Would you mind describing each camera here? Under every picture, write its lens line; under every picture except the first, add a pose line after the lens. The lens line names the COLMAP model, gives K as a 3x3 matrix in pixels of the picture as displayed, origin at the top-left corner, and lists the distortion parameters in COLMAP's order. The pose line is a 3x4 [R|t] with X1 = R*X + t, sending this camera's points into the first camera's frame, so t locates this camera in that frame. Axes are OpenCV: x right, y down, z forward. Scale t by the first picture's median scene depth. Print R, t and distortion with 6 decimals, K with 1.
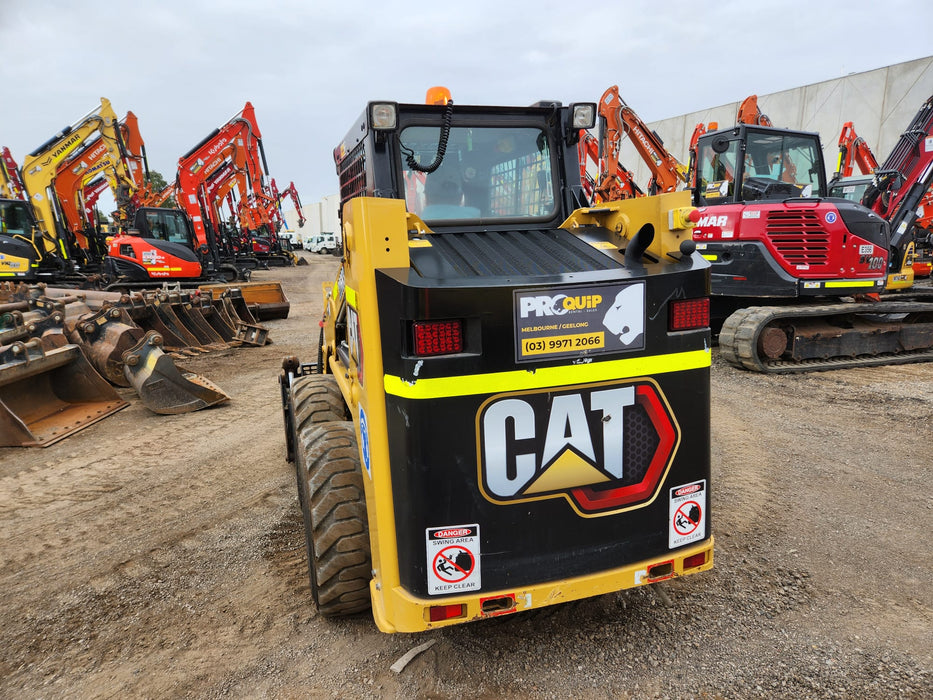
lens RADIAL K [[608.2, 0, 470.0], [0, 608.2, 353.8], [0, 0, 1]] dist [0.077937, -0.061542]
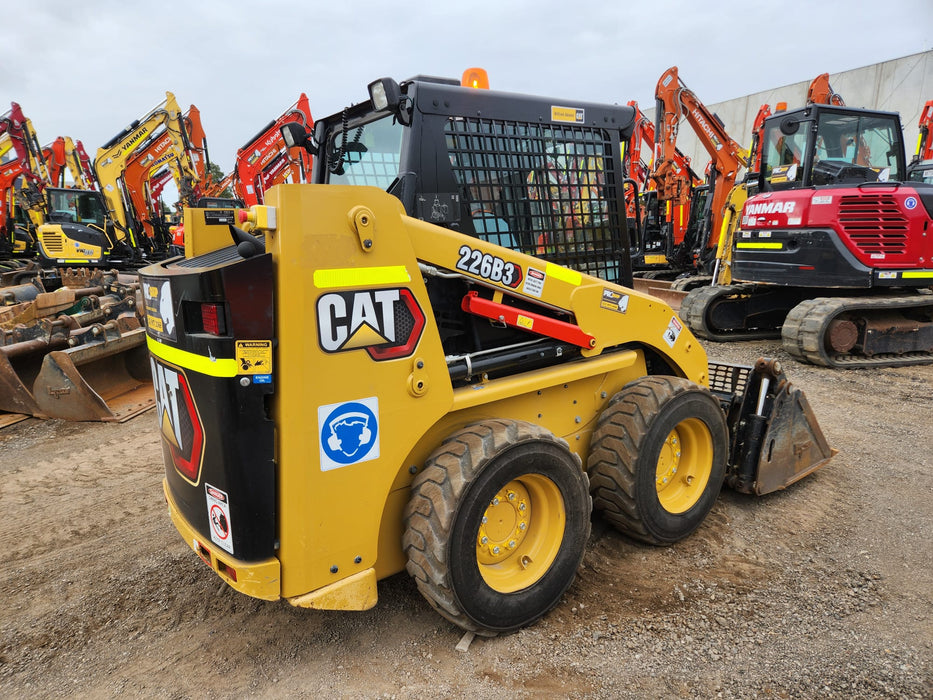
lens RADIAL K [[608.2, 0, 456.3], [0, 608.2, 356.6], [0, 0, 1]] dist [0.077937, -0.061542]
pose [[0.995550, 0.018886, -0.092320, -0.008601], [-0.016889, 0.999607, 0.022362, 0.002140], [0.092706, -0.020703, 0.995478, -0.002901]]
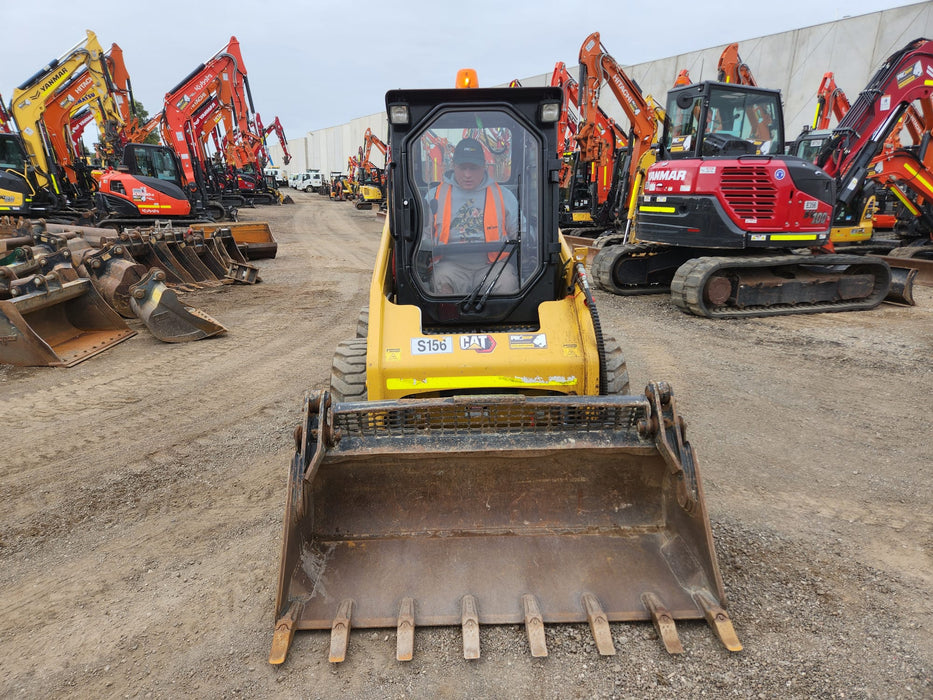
lens RADIAL K [[608.2, 0, 456.1], [0, 608.2, 354.2], [0, 0, 1]] dist [0.077937, -0.061542]
pose [[0.999785, 0.020727, 0.000677, 0.022447], [-0.020700, 0.995437, 0.093150, 0.002510], [0.001257, -0.093144, 0.995652, -0.094271]]
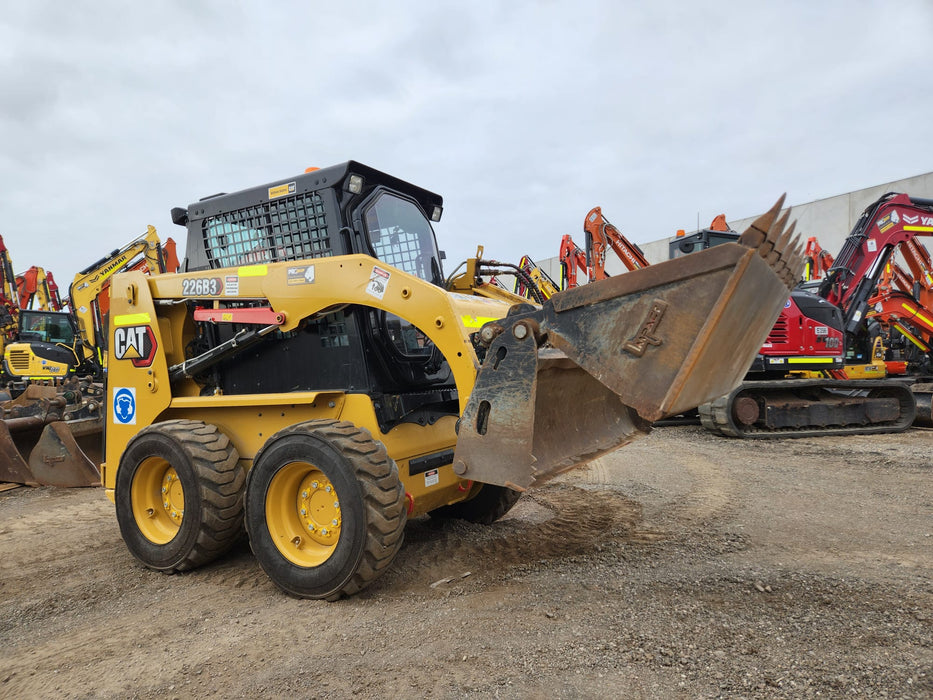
lens RADIAL K [[608.2, 0, 458.8], [0, 608.2, 350.0], [0, 0, 1]] dist [0.077937, -0.061542]
pose [[0.999764, -0.006533, -0.020739, -0.004071], [0.002251, 0.979774, -0.200096, 0.086802], [0.021626, 0.200002, 0.979557, -0.112479]]
